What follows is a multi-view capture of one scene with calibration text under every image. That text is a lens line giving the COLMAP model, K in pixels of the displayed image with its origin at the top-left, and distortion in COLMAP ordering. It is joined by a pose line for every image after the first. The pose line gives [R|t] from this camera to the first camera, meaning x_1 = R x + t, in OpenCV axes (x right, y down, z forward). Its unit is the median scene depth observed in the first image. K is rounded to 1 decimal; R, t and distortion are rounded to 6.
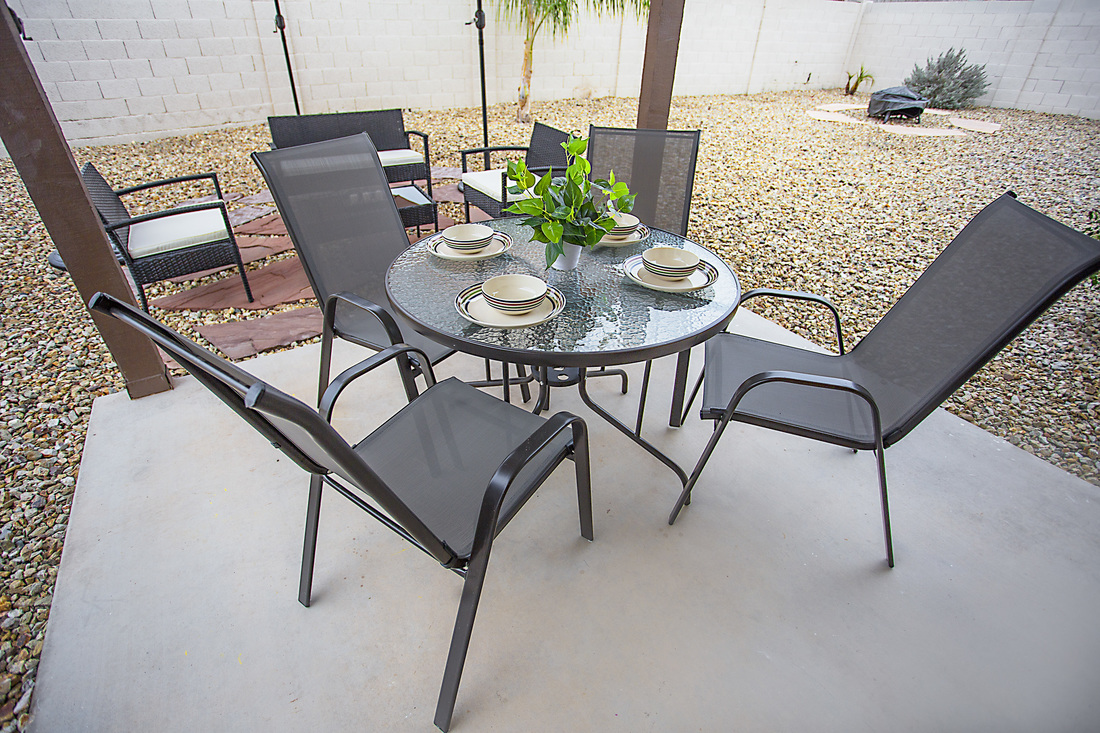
lens RADIAL K [[535.3, 0, 545.2], [0, 535.3, 367.2], [0, 0, 1]] dist [-0.069054, 0.025495]
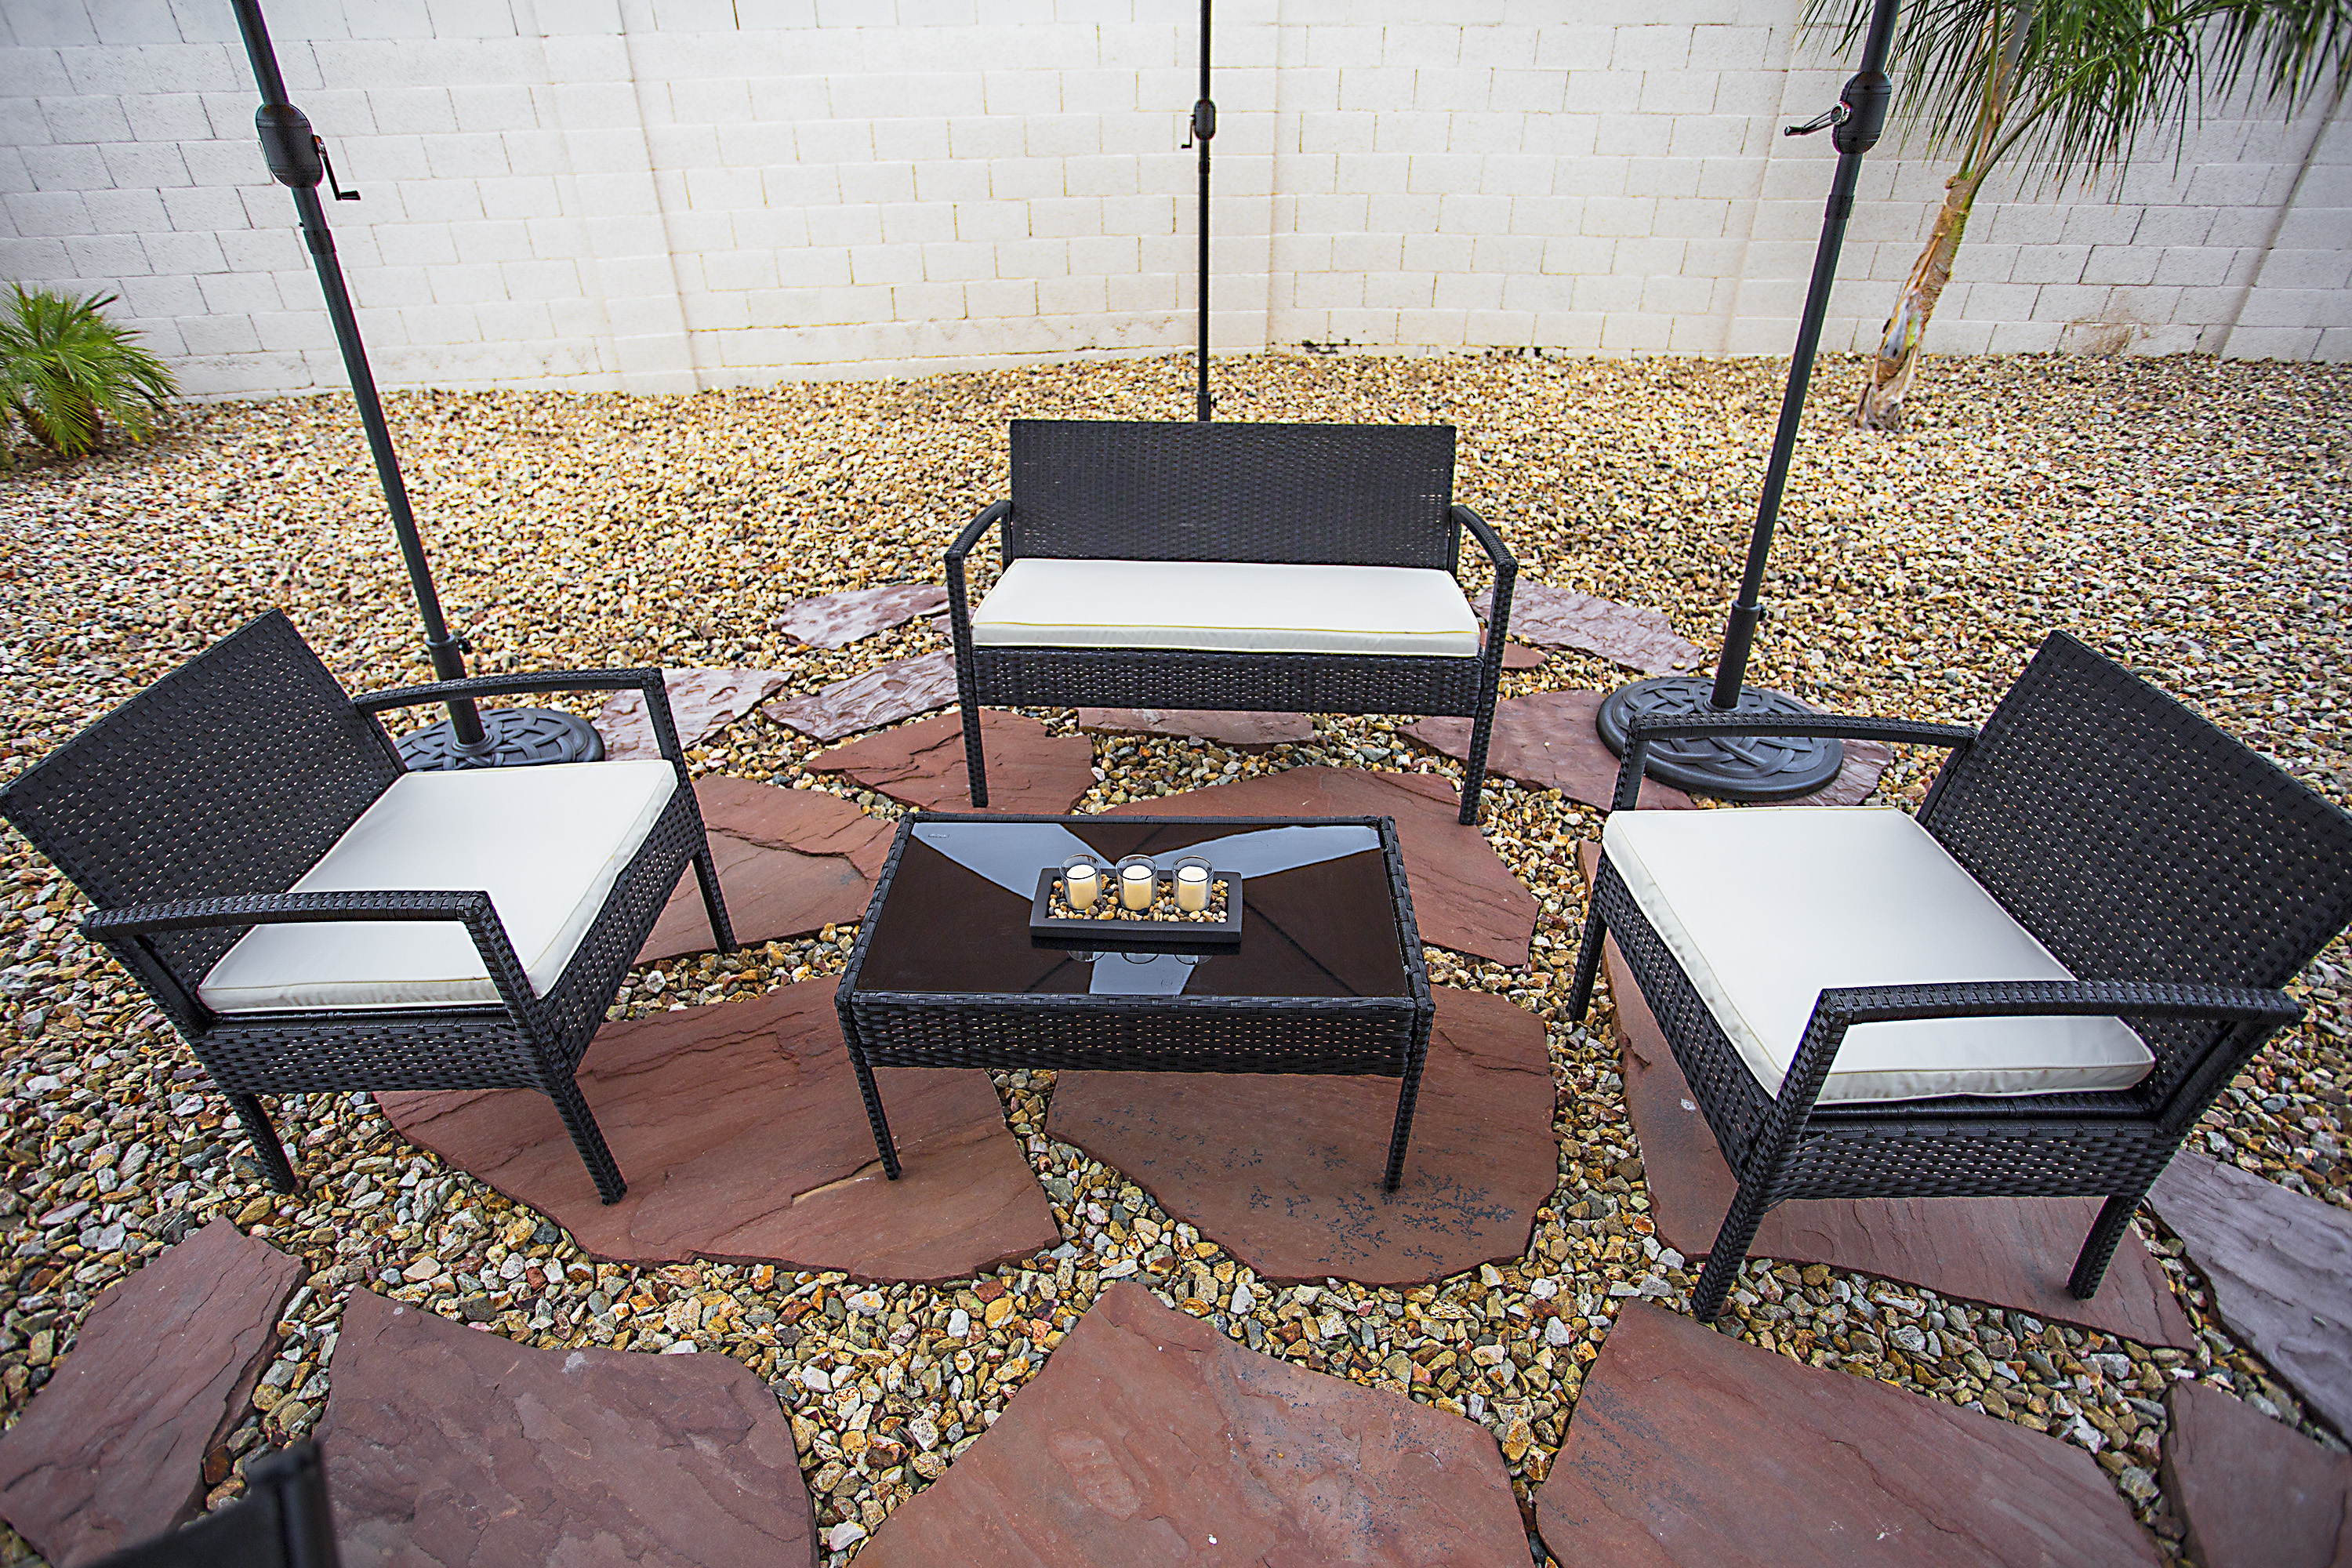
lens RADIAL K [[1144.6, 0, 1157.4], [0, 1144.6, 770.9], [0, 0, 1]] dist [-0.069054, 0.025495]
pose [[0.849968, 0.243222, -0.467330, -0.045373], [-0.268722, 0.963136, 0.012520, -0.150675], [0.453147, 0.114941, 0.883995, 0.224474]]
